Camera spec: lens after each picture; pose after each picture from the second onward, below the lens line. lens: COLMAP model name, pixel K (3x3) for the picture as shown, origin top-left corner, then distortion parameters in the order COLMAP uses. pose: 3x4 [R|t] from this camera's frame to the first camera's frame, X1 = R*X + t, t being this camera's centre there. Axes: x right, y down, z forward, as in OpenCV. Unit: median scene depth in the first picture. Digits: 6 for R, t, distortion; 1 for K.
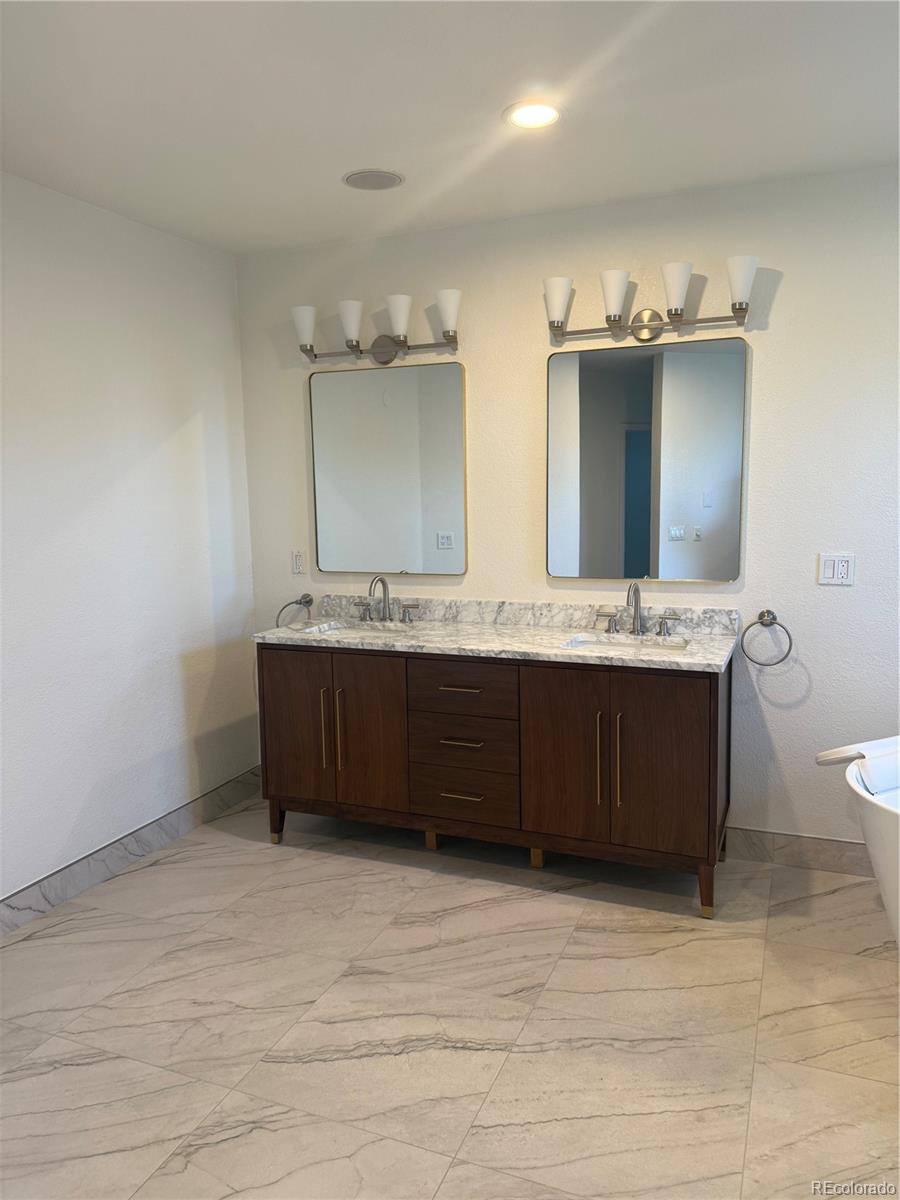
lens RADIAL K [[843.7, 0, 441.1], [0, 843.7, 596.5], [0, 0, 1]] dist [0.050421, -0.024471]
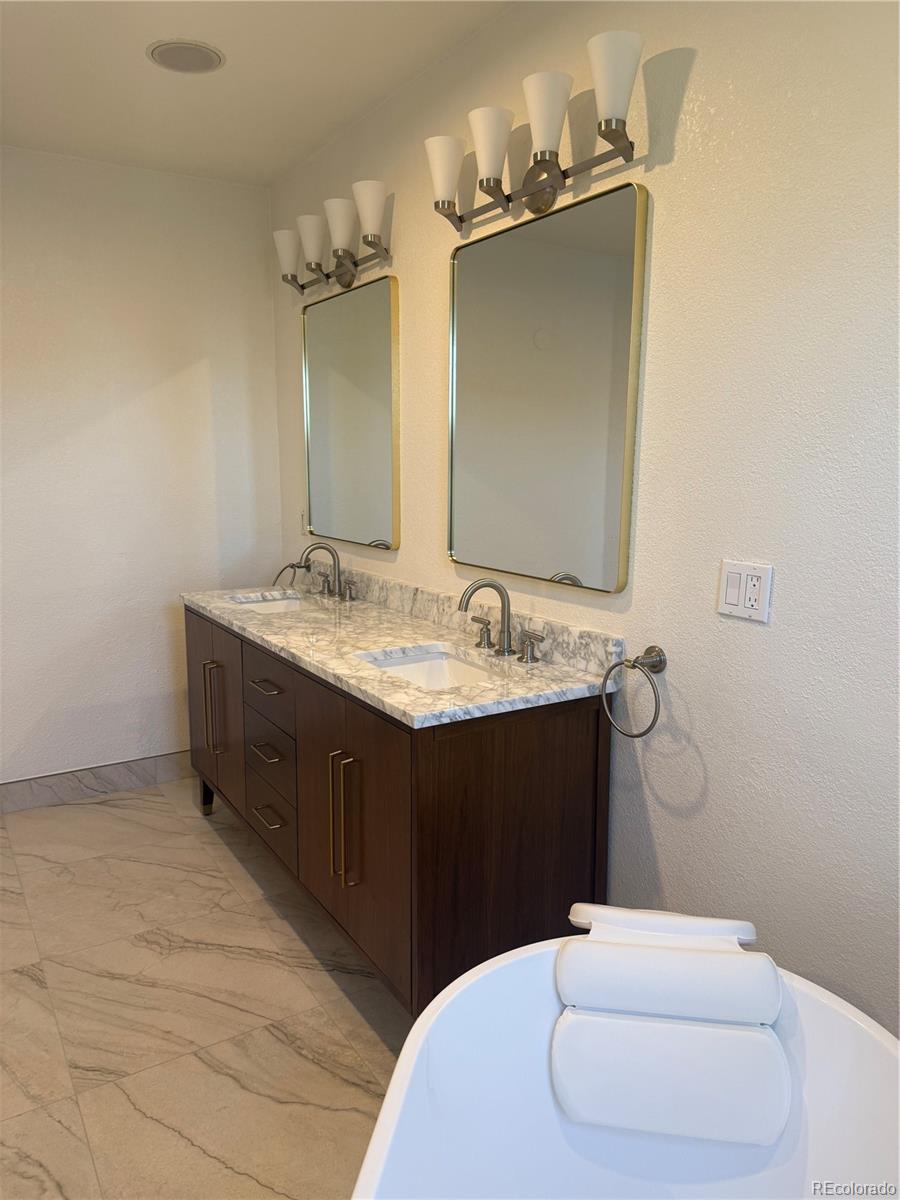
lens RADIAL K [[843.7, 0, 439.5], [0, 843.7, 603.2], [0, 0, 1]] dist [0.050421, -0.024471]
pose [[0.814200, 0.120969, -0.567842, 0.615922], [-0.096764, 0.992647, 0.072722, -0.044480], [0.572464, -0.004264, 0.819919, 0.437078]]
